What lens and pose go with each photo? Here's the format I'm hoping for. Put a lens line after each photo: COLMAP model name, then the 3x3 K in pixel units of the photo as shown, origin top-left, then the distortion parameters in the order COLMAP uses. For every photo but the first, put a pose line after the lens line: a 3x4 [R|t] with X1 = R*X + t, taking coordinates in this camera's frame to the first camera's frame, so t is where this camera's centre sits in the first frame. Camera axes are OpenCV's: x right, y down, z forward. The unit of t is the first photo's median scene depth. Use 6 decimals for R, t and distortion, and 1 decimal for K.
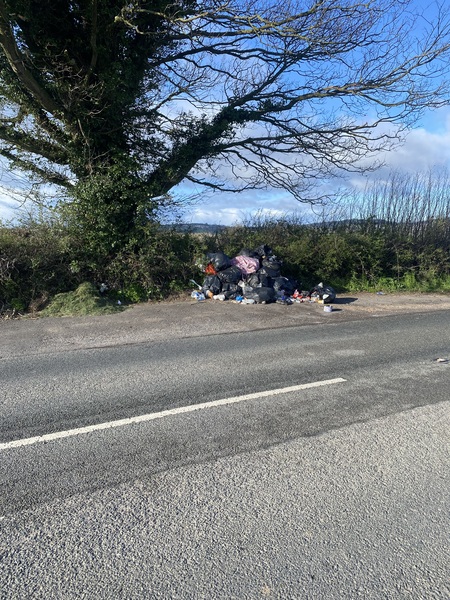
lens RADIAL K [[452.4, 0, 224.3], [0, 452.4, 299.2], [0, 0, 1]] dist [-0.005520, -0.004509]
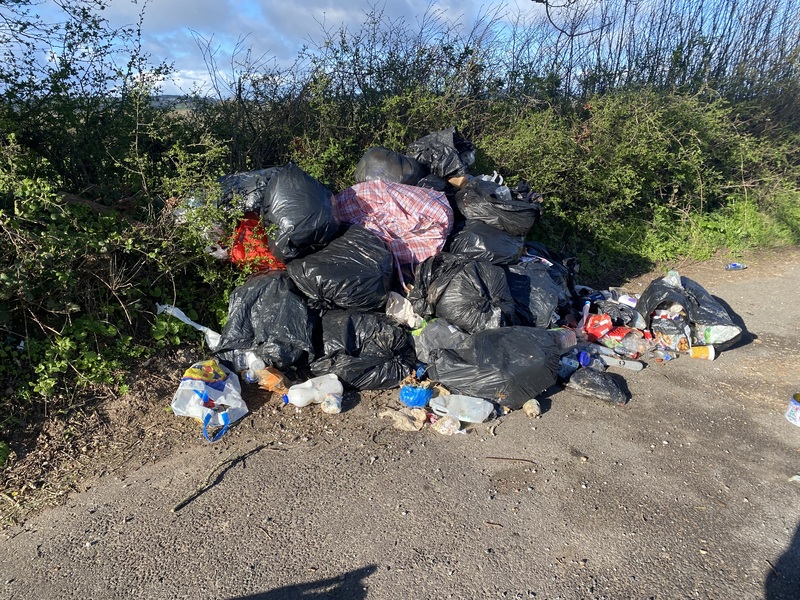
lens RADIAL K [[603.2, 0, 403.4], [0, 603.2, 299.2], [0, 0, 1]] dist [-0.005520, -0.004509]
pose [[0.954817, -0.081590, 0.285775, -0.047470], [0.036304, 0.986397, 0.160322, -0.087911], [-0.294968, -0.142703, 0.944791, 0.712772]]
